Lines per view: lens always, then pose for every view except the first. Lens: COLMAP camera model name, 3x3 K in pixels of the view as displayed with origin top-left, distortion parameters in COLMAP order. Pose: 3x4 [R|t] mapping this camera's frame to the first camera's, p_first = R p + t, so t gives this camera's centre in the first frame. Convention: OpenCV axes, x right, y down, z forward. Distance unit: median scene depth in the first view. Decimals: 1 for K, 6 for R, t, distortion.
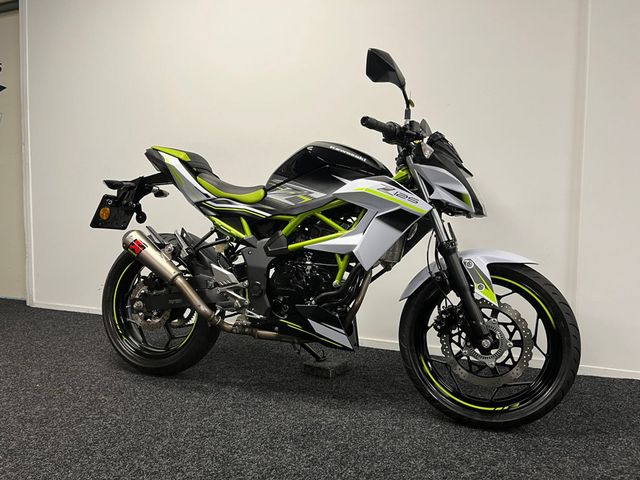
lens RADIAL K [[554.1, 0, 282.1], [0, 554.1, 218.6], [0, 0, 1]] dist [0.000871, 0.004304]
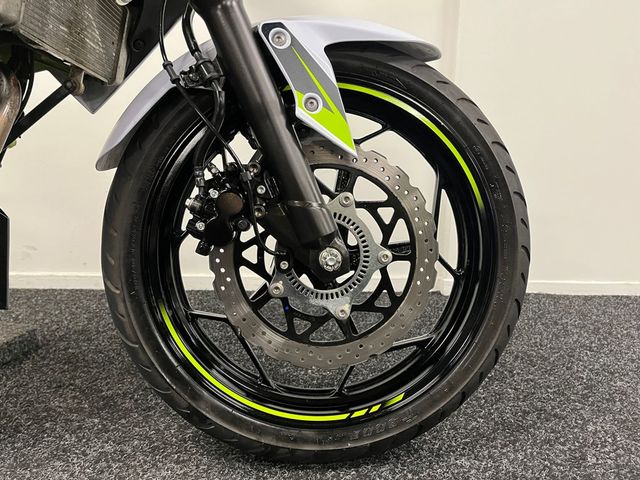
lens RADIAL K [[489.5, 0, 320.0], [0, 489.5, 240.0], [0, 0, 1]] dist [0.008196, 0.002140]
pose [[0.919077, -0.083866, 0.385050, 0.232799], [0.018374, 0.985149, 0.170713, 0.153358], [-0.393649, -0.149823, 0.906969, 0.693285]]
